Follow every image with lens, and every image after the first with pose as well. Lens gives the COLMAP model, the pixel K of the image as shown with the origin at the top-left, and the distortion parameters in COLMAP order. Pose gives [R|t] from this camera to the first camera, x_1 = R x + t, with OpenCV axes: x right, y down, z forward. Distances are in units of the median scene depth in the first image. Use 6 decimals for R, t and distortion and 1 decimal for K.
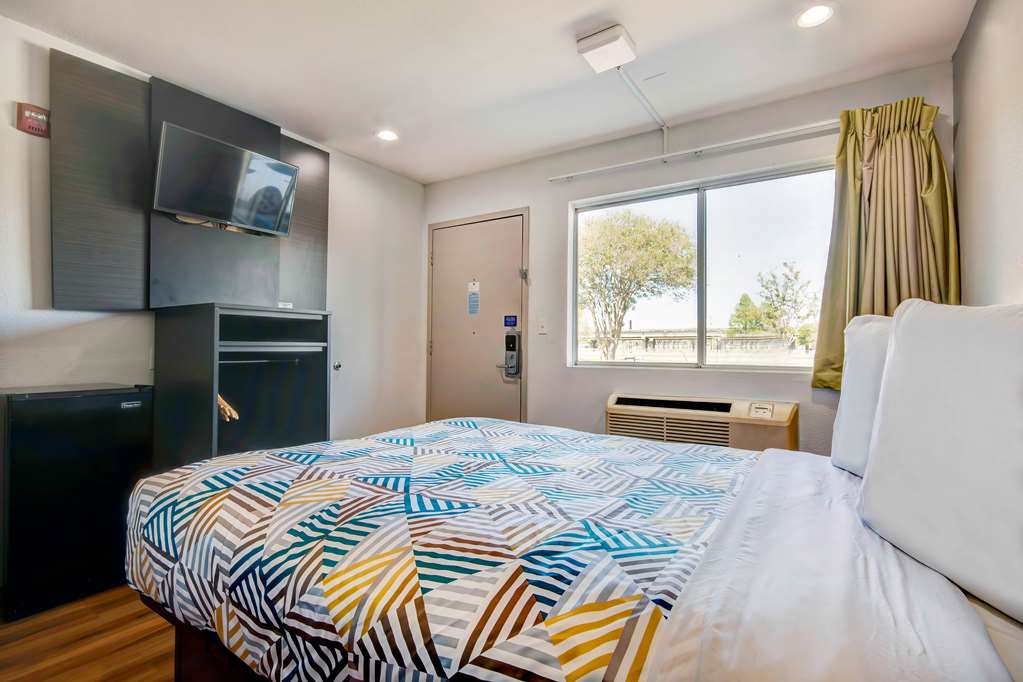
lens RADIAL K [[492.0, 0, 513.8], [0, 492.0, 345.4], [0, 0, 1]] dist [0.010575, -0.000154]
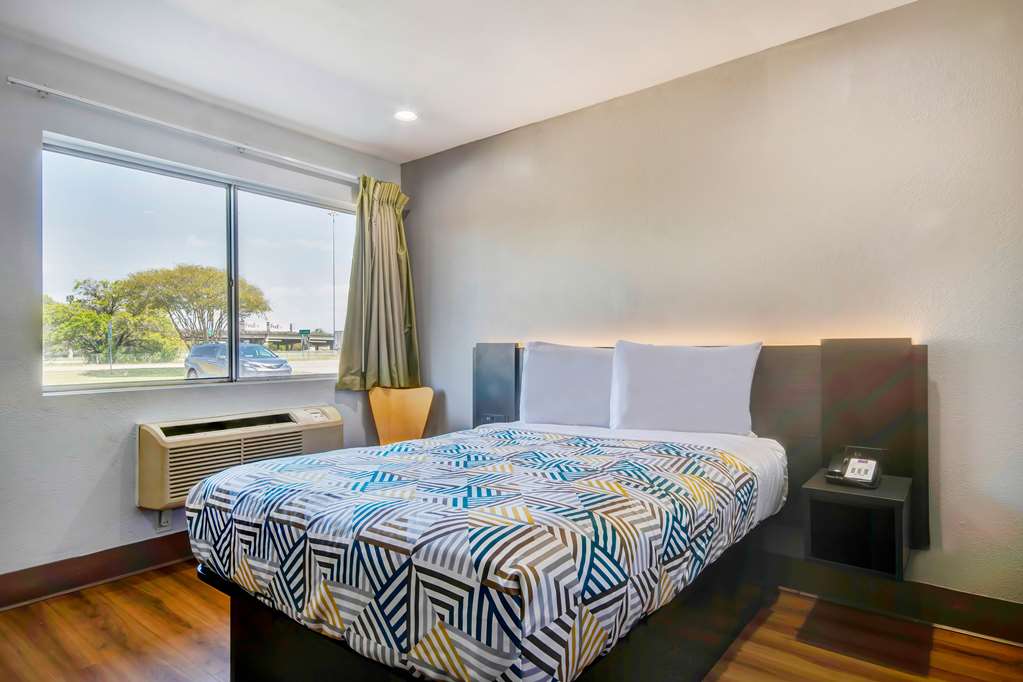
lens RADIAL K [[584.7, 0, 515.5], [0, 584.7, 341.3], [0, 0, 1]] dist [0.016919, 0.008926]
pose [[0.071077, 0.002533, 0.997468, -0.768441], [0.006633, 0.999973, -0.003012, -0.025730], [-0.997449, 0.006830, 0.071059, 0.457021]]
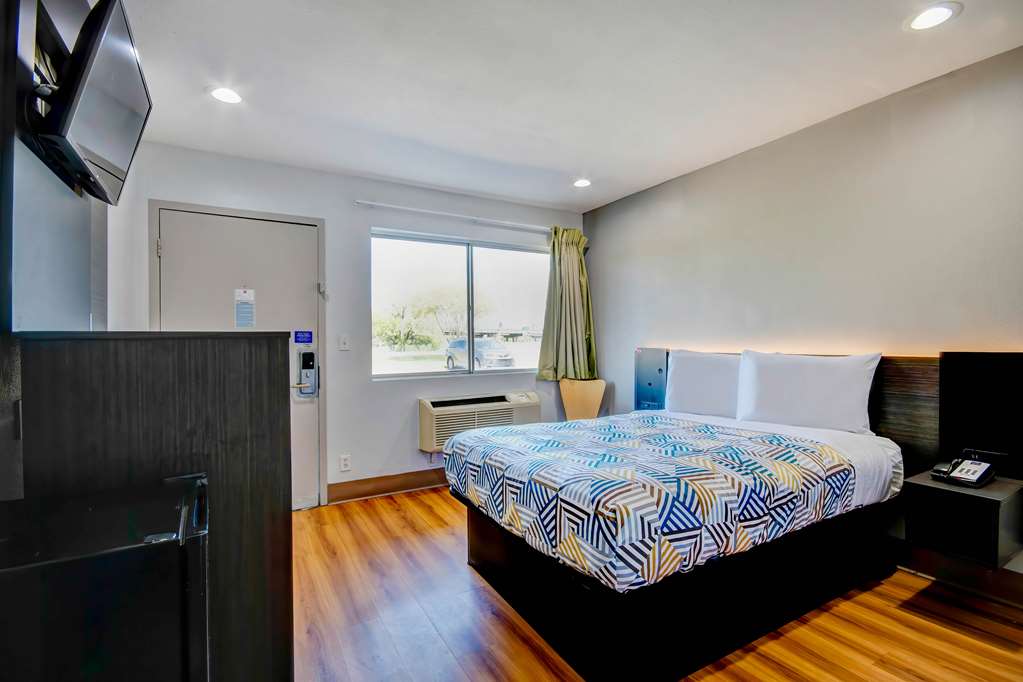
lens RADIAL K [[480.7, 0, 511.2], [0, 480.7, 338.3], [0, 0, 1]] dist [0.005117, -0.001223]
pose [[0.433651, -0.007653, 0.901049, -0.910077], [0.010380, 0.999940, 0.003497, -0.064503], [-0.901021, 0.007836, 0.433704, 0.352347]]
